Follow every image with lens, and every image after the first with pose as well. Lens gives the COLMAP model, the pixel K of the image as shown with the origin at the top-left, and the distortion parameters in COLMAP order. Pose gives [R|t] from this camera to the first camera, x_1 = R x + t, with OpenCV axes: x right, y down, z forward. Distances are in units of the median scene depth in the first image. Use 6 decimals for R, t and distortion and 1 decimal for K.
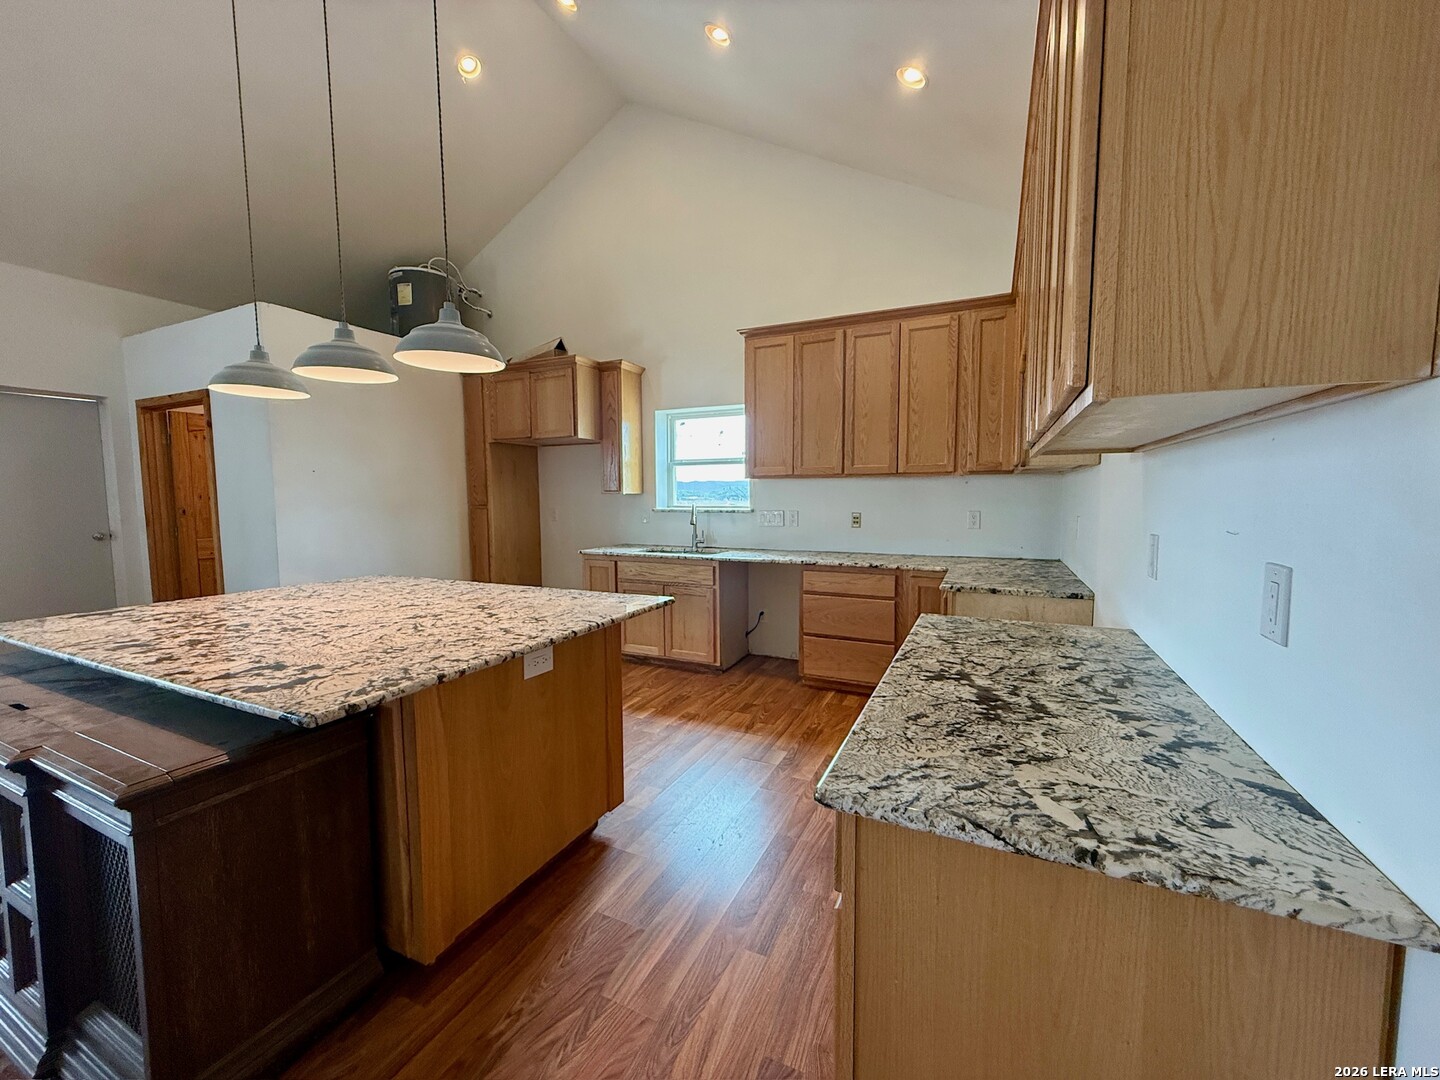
lens RADIAL K [[572.6, 0, 721.0], [0, 572.6, 540.8], [0, 0, 1]] dist [0.000039, -0.000047]
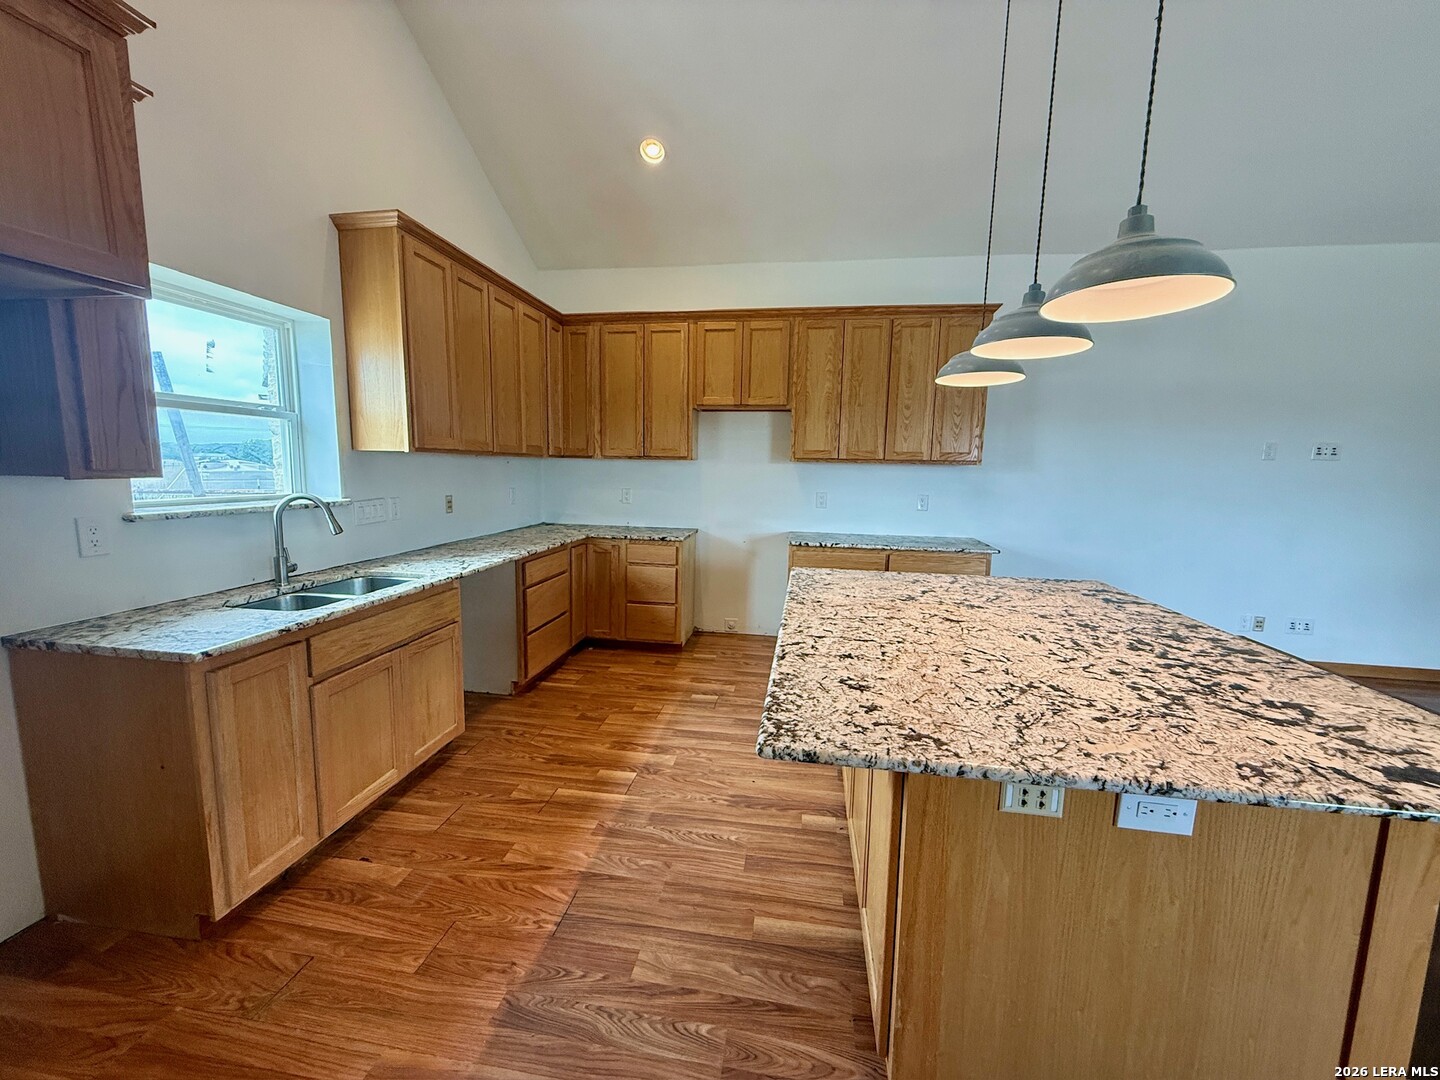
lens RADIAL K [[572.6, 0, 719.9], [0, 572.6, 538.3], [0, 0, 1]] dist [0.000039, -0.000047]
pose [[-0.279604, -0.121161, 0.952440, -1.594991], [0.063048, 0.987547, 0.144136, -0.194451], [-0.958043, 0.100350, -0.268483, 1.980905]]
